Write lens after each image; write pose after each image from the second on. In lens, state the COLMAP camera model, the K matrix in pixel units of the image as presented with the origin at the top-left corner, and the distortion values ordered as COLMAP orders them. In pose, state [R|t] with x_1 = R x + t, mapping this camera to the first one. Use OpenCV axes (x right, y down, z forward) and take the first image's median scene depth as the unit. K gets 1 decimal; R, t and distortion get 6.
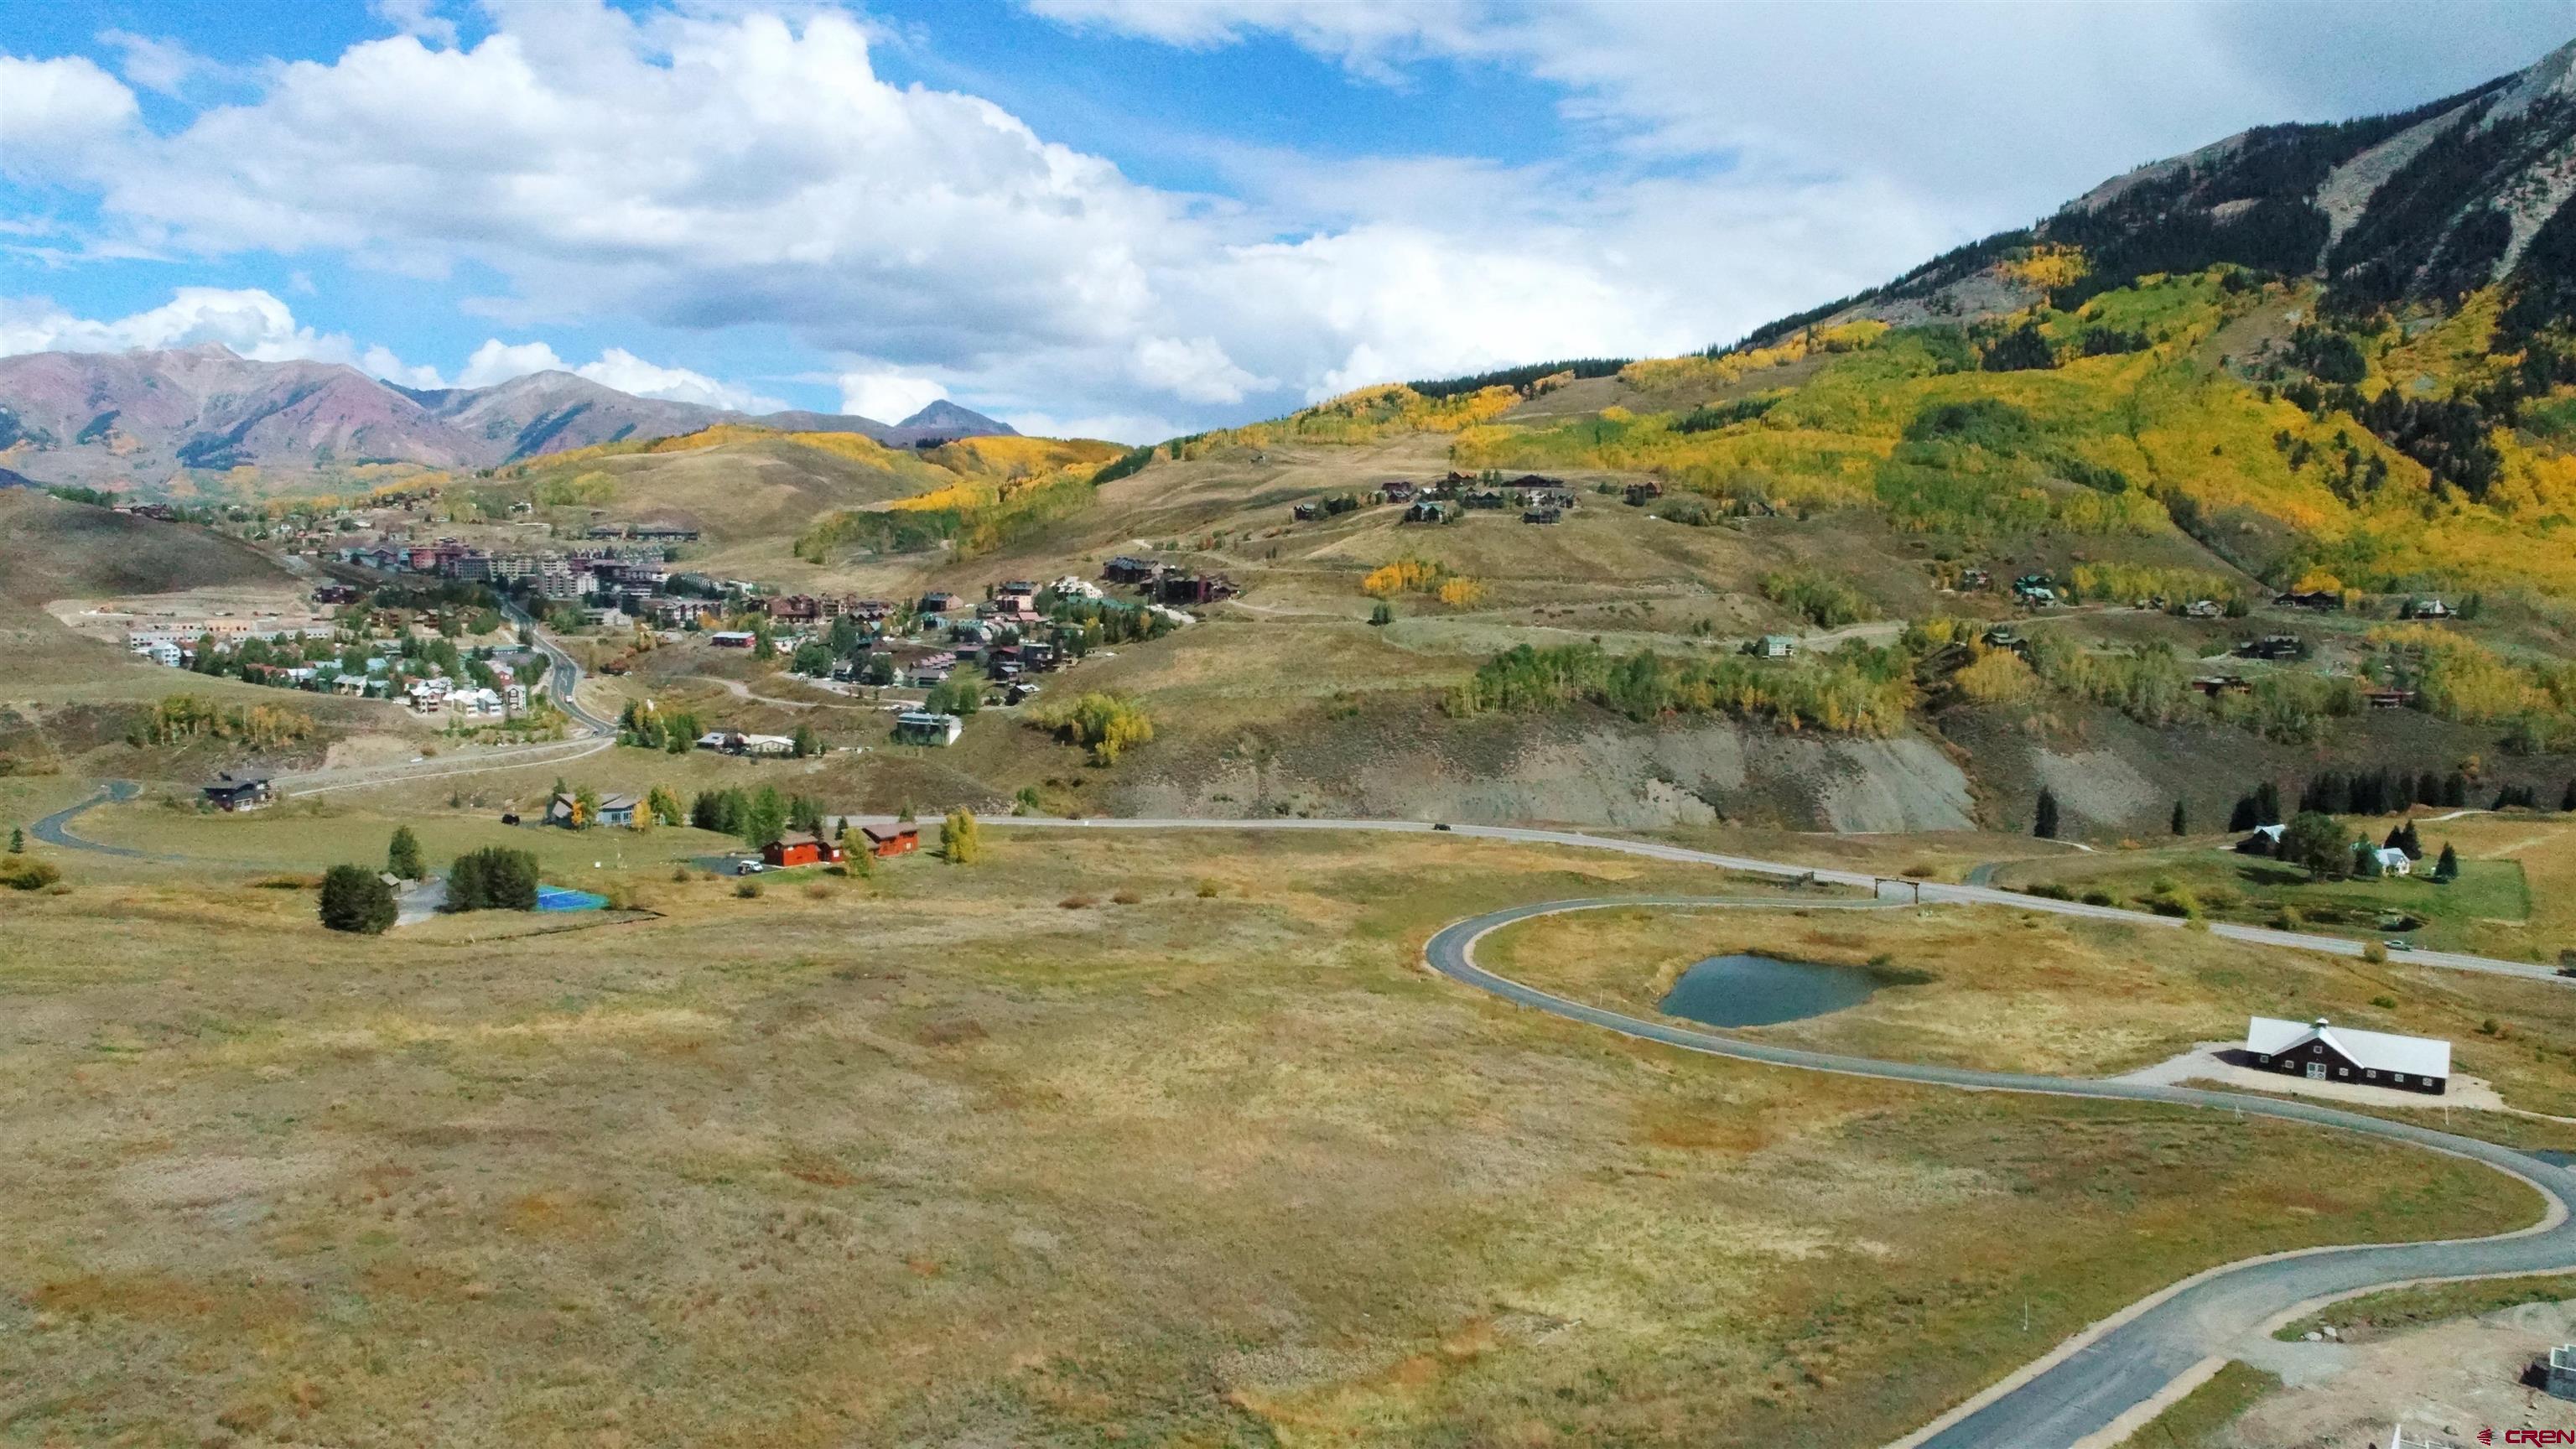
lens RADIAL K [[1730.2, 0, 1287.6], [0, 1730.2, 721.8], [0, 0, 1]] dist [-0.000333, 0.001516]
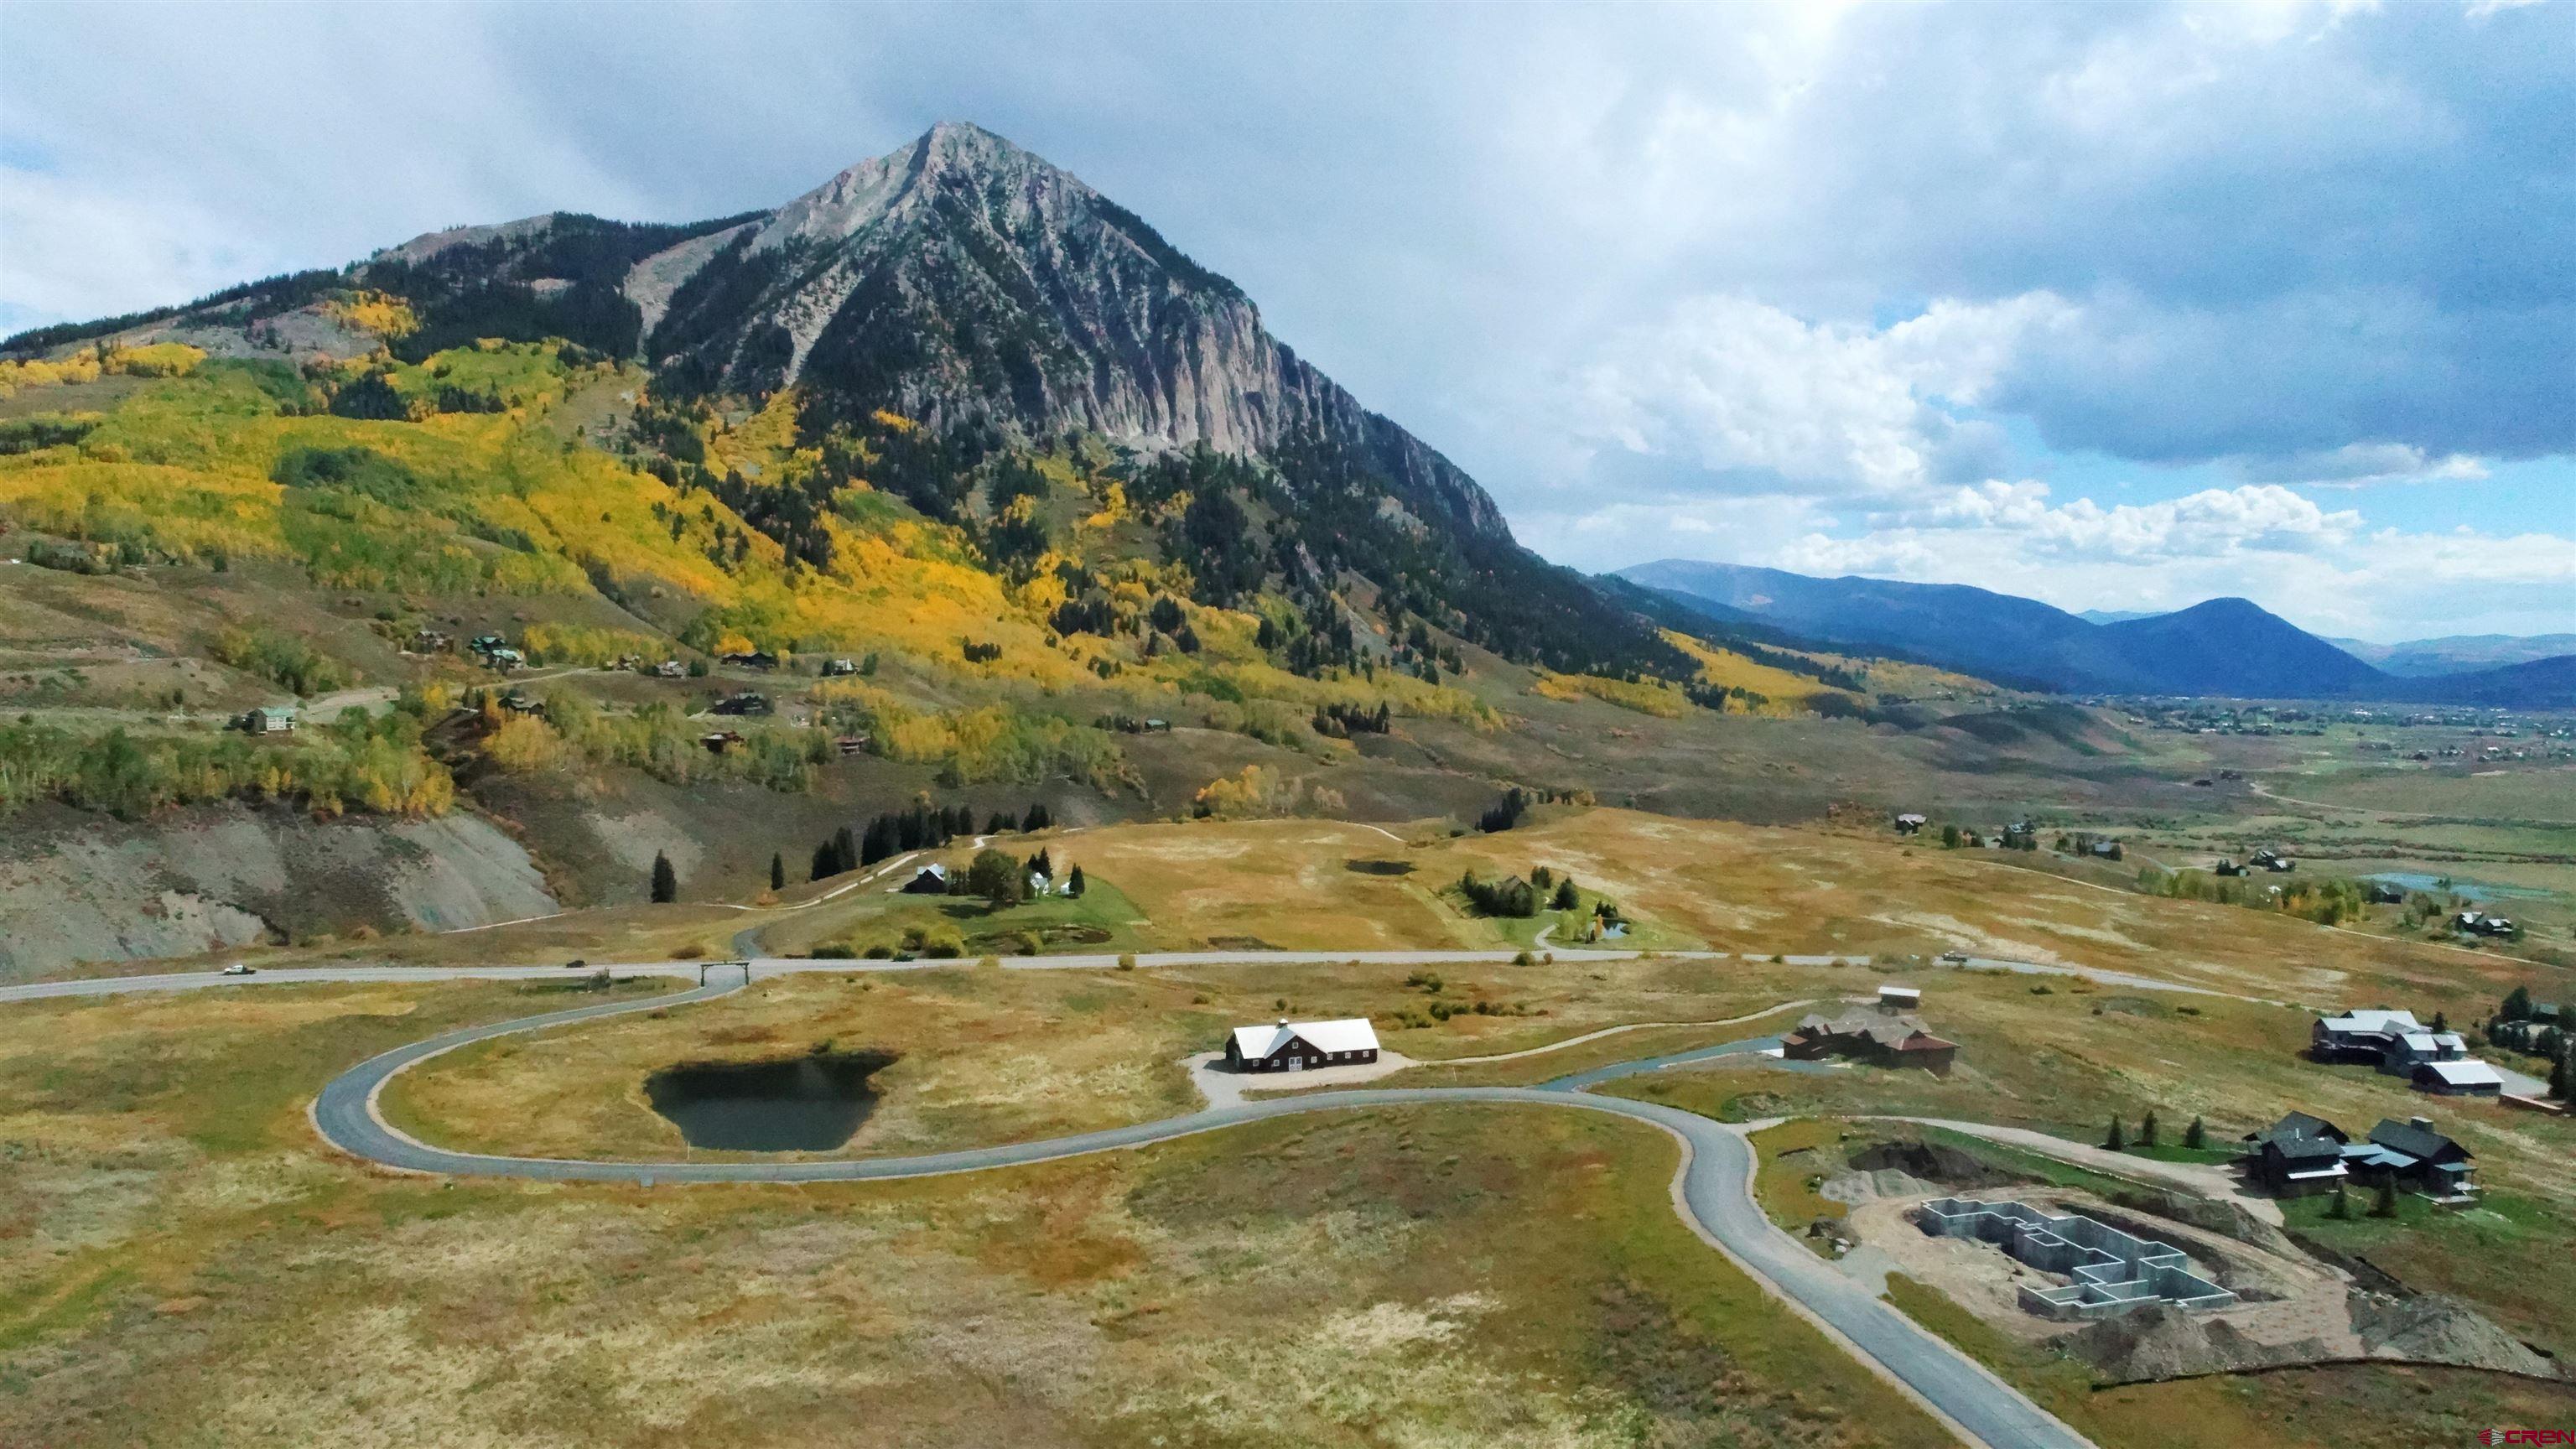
lens RADIAL K [[1730.2, 0, 1292.0], [0, 1730.2, 714.9], [0, 0, 1]] dist [-0.000333, 0.001516]
pose [[0.587636, -0.034103, 0.808407, -0.099710], [0.064750, 0.997889, -0.004970, -0.008346], [-0.806531, 0.055265, 0.588603, 0.084967]]
